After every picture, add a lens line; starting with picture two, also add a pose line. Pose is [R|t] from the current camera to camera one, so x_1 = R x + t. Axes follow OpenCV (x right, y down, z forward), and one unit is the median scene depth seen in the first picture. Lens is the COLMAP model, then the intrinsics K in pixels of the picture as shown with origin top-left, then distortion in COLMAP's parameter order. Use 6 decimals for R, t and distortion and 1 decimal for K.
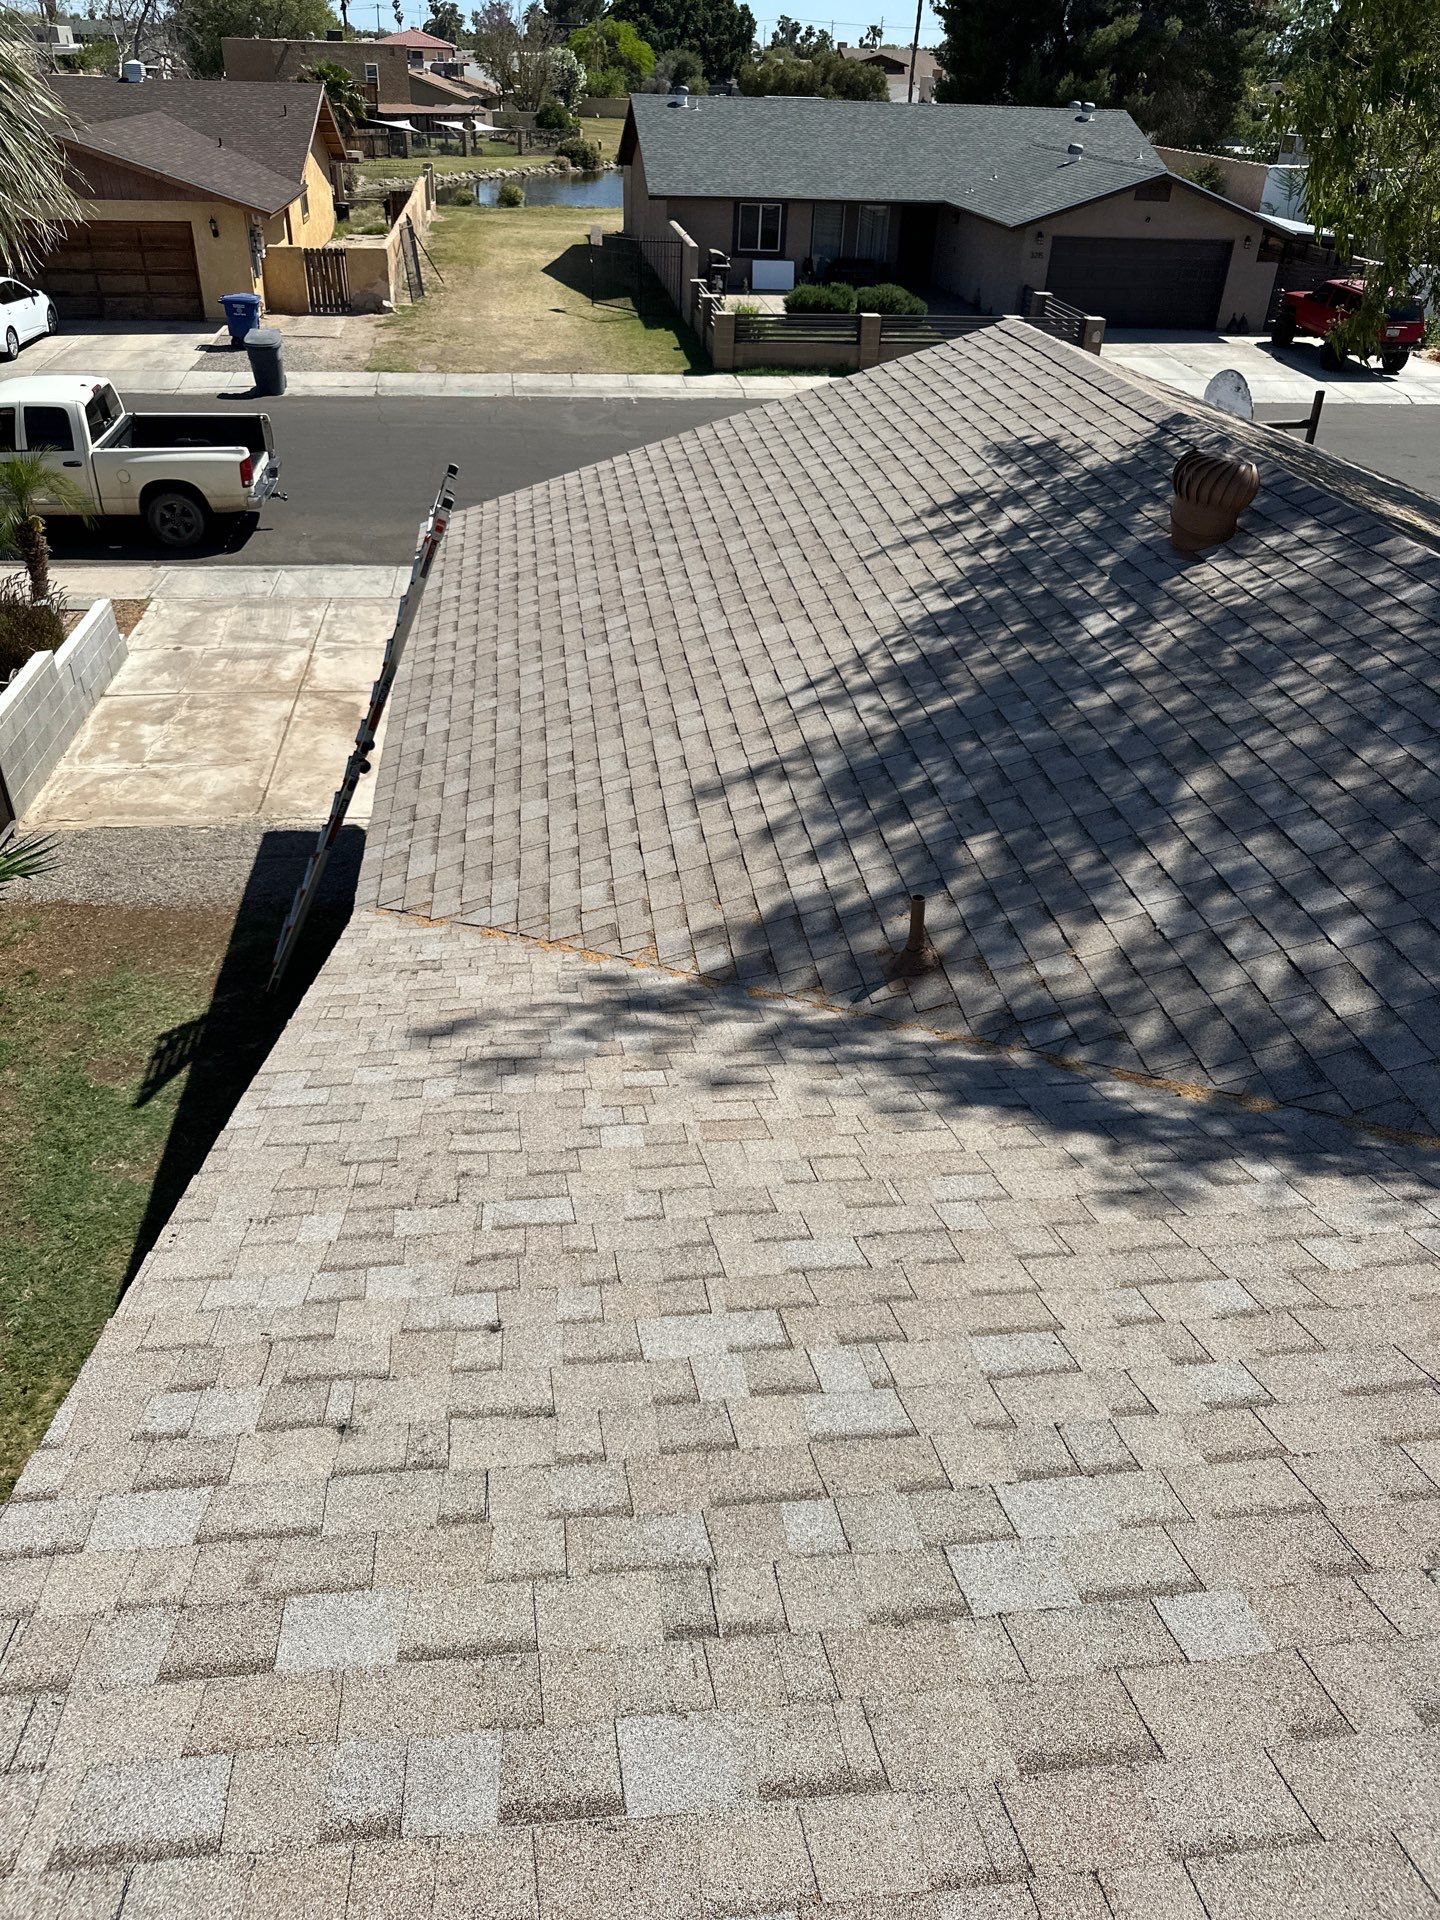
lens RADIAL K [[1359.0, 0, 710.8], [0, 1359.0, 956.4], [0, 0, 1]] dist [0.033657, -0.029091]
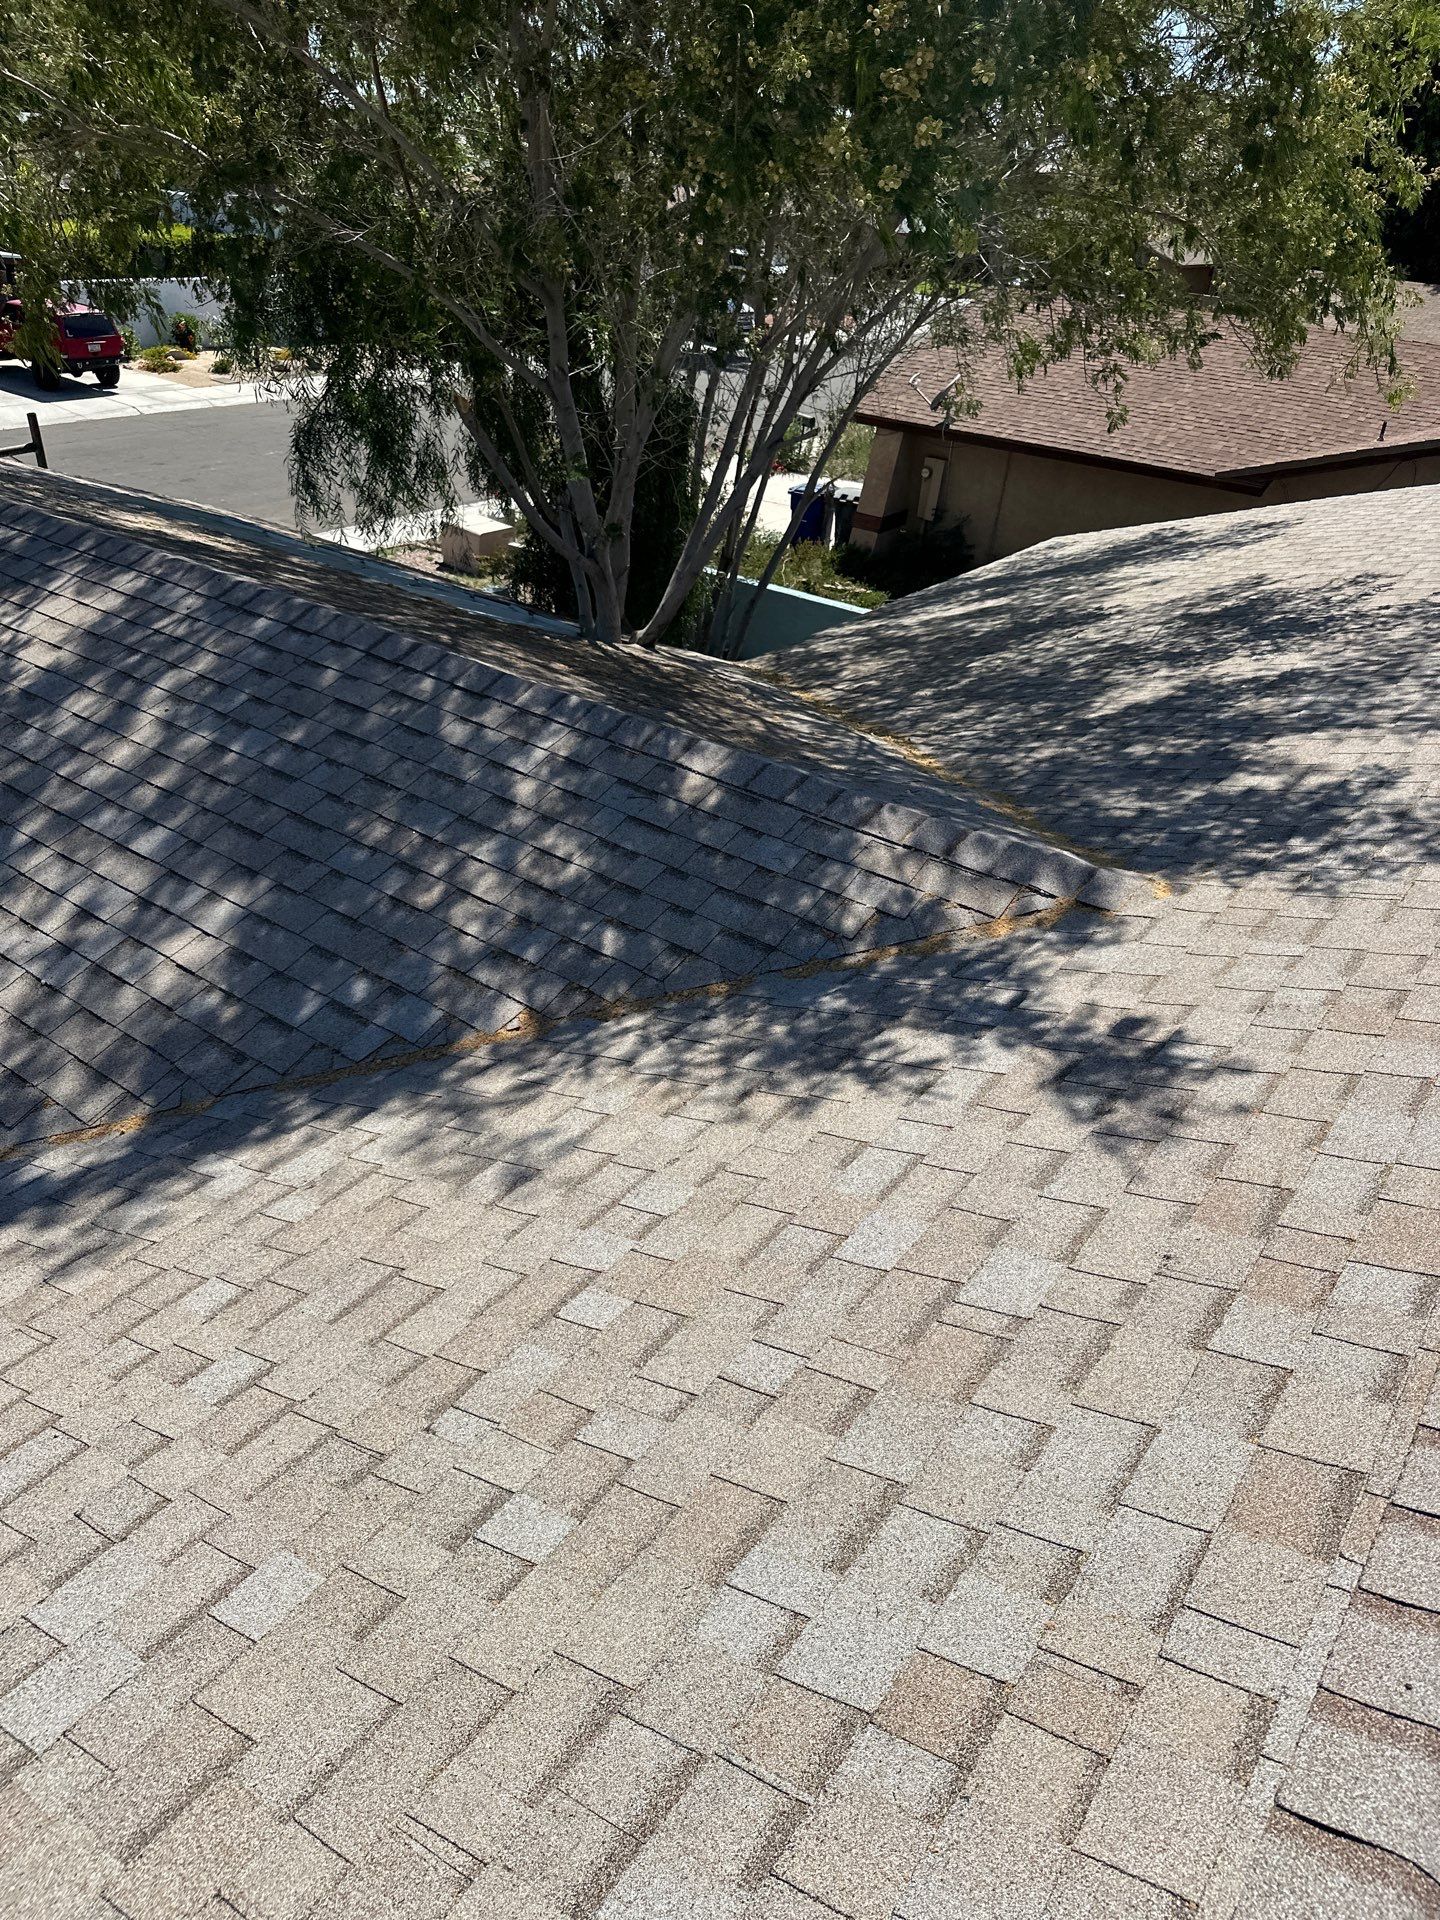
lens RADIAL K [[1359.0, 0, 710.8], [0, 1359.0, 956.4], [0, 0, 1]] dist [0.033657, -0.029091]
pose [[0.696825, -0.361625, 0.619404, 0.111129], [0.366912, 0.921768, 0.125380, 0.025314], [-0.616287, 0.139899, 0.774996, -0.076663]]
